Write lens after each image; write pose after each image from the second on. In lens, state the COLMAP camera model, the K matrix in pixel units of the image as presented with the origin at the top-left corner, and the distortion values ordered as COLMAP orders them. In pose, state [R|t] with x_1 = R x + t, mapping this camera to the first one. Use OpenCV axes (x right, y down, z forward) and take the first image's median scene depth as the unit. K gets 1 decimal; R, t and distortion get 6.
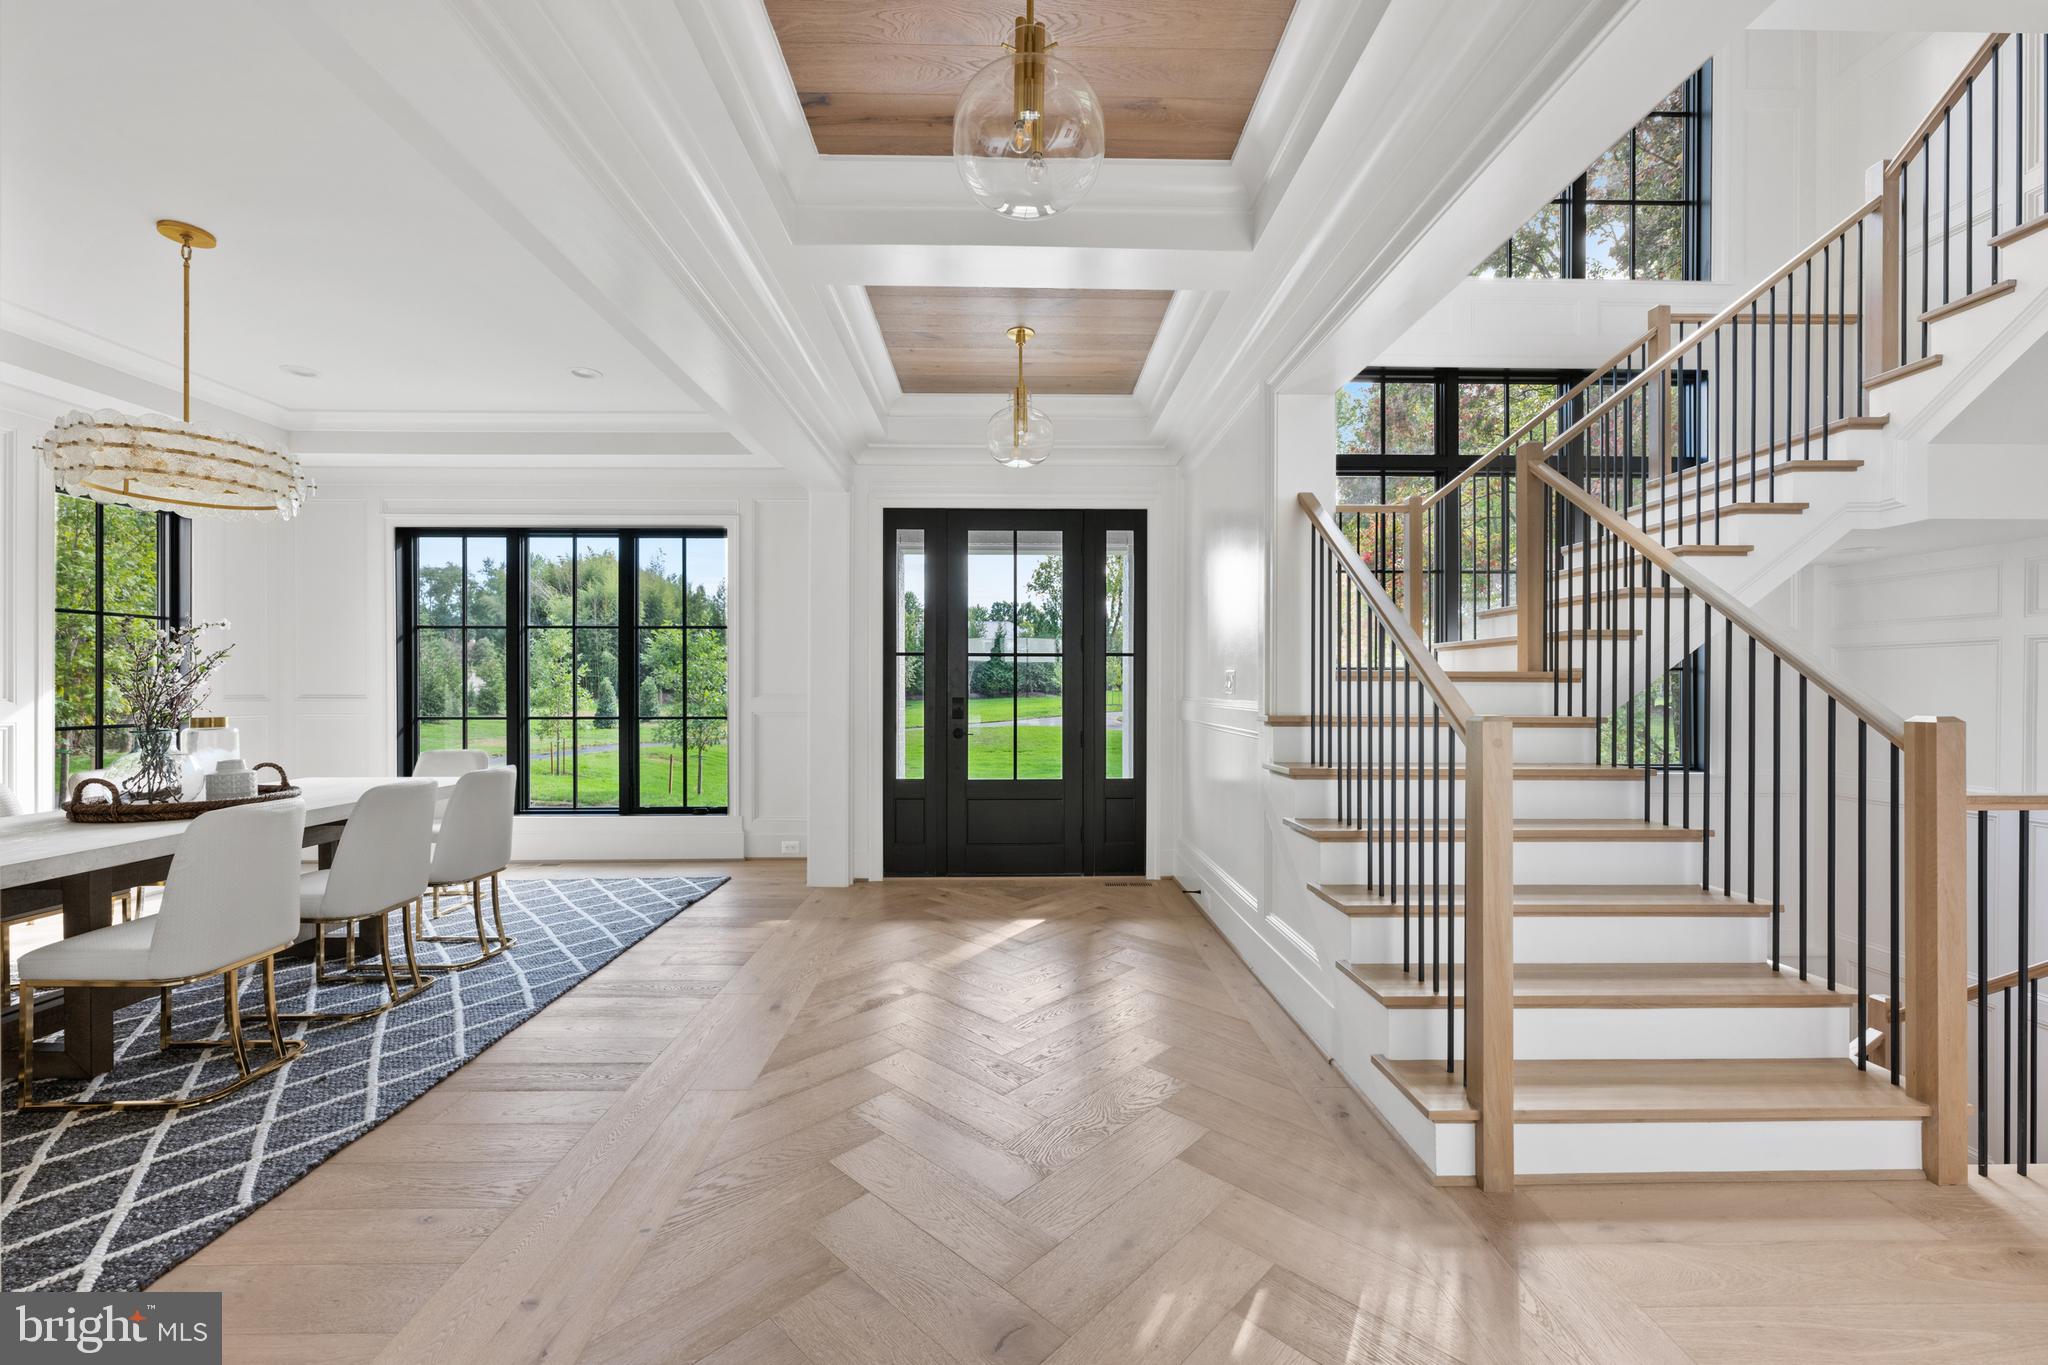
lens RADIAL K [[816.0, 0, 1030.9], [0, 816.0, 691.7], [0, 0, 1]] dist [0.000732, 0.000166]
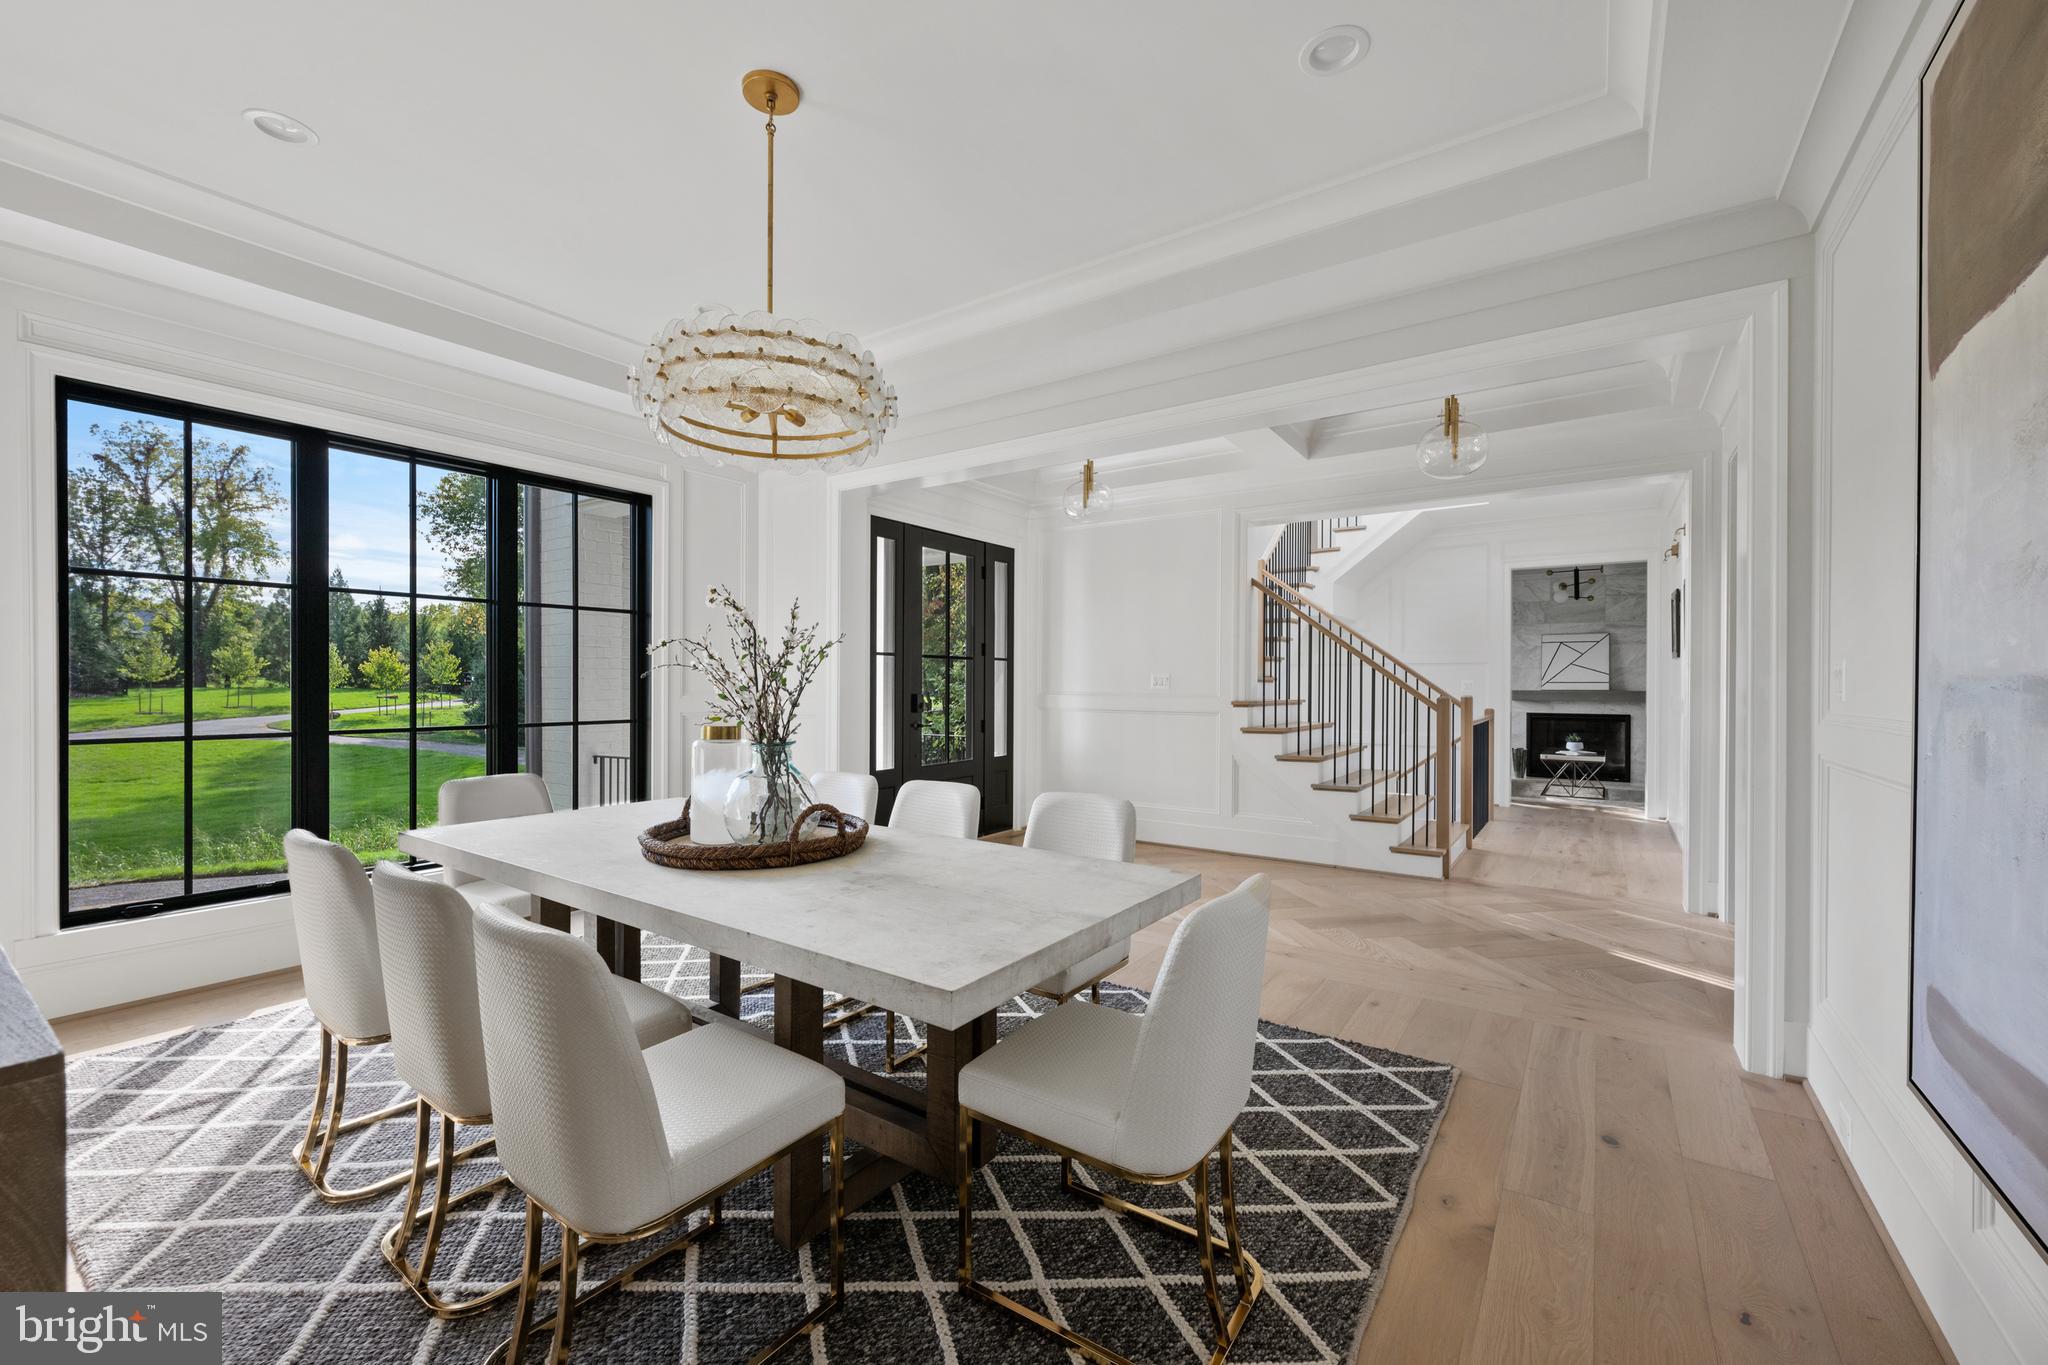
lens RADIAL K [[816.0, 0, 1027.7], [0, 816.0, 688.8], [0, 0, 1]] dist [0.000732, 0.000166]
pose [[0.592721, -0.003484, 0.805401, -1.373289], [0.000769, 0.999993, 0.003760, -0.005894], [-0.805408, -0.001609, 0.592719, 0.316840]]
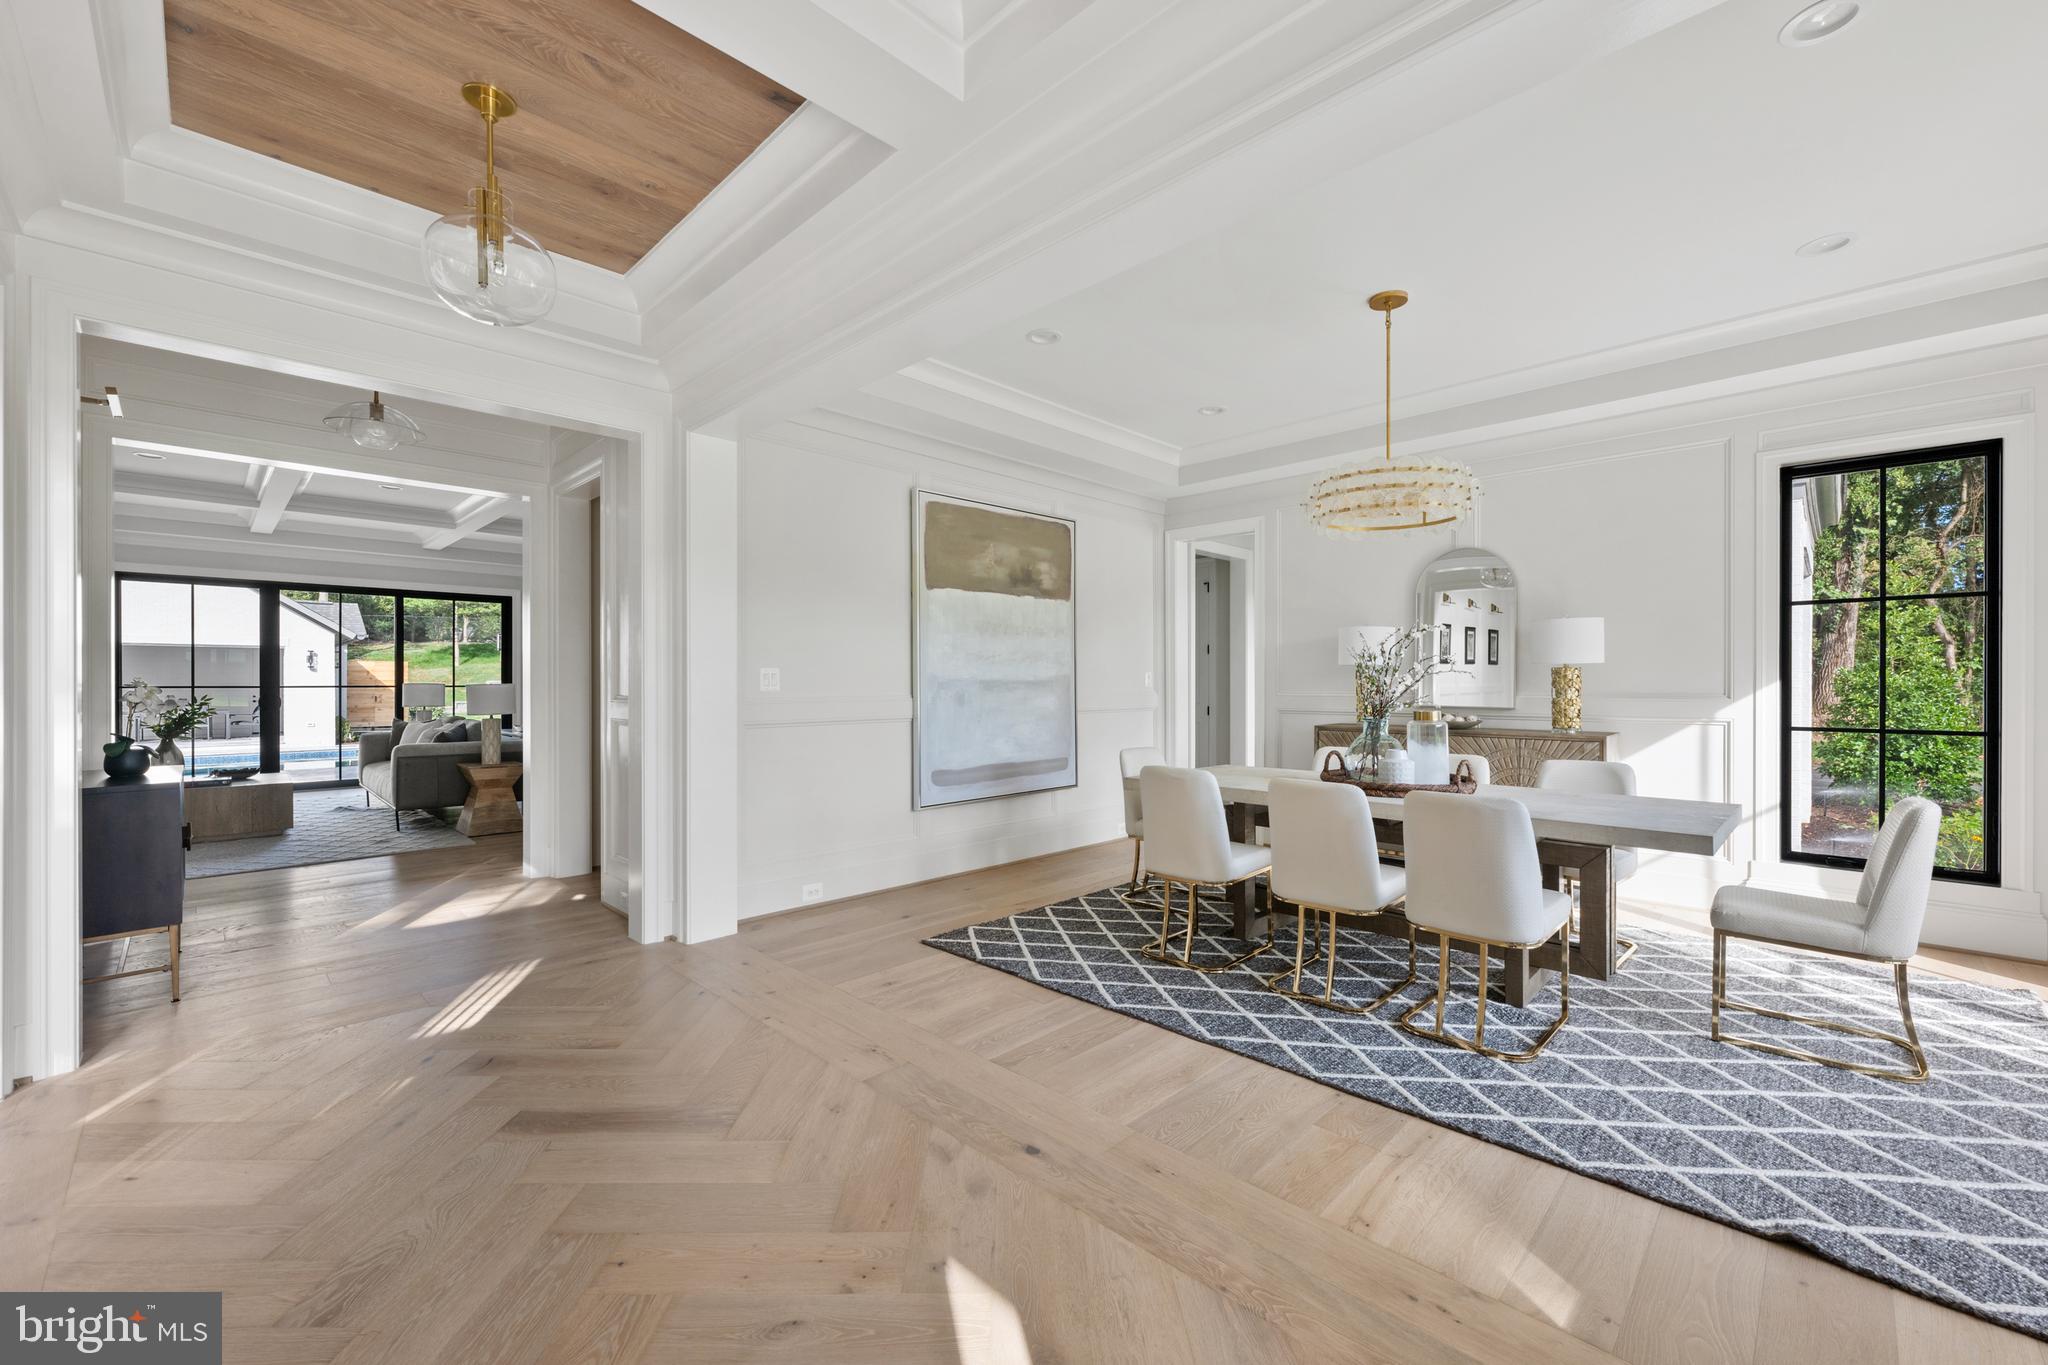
lens RADIAL K [[816.0, 0, 1015.1], [0, 816.0, 677.6], [0, 0, 1]] dist [0.000732, 0.000166]
pose [[-0.737086, -0.001102, -0.675798, 0.147958], [0.003278, 0.999981, -0.005206, -0.009079], [0.675790, -0.006052, -0.737069, 1.371746]]
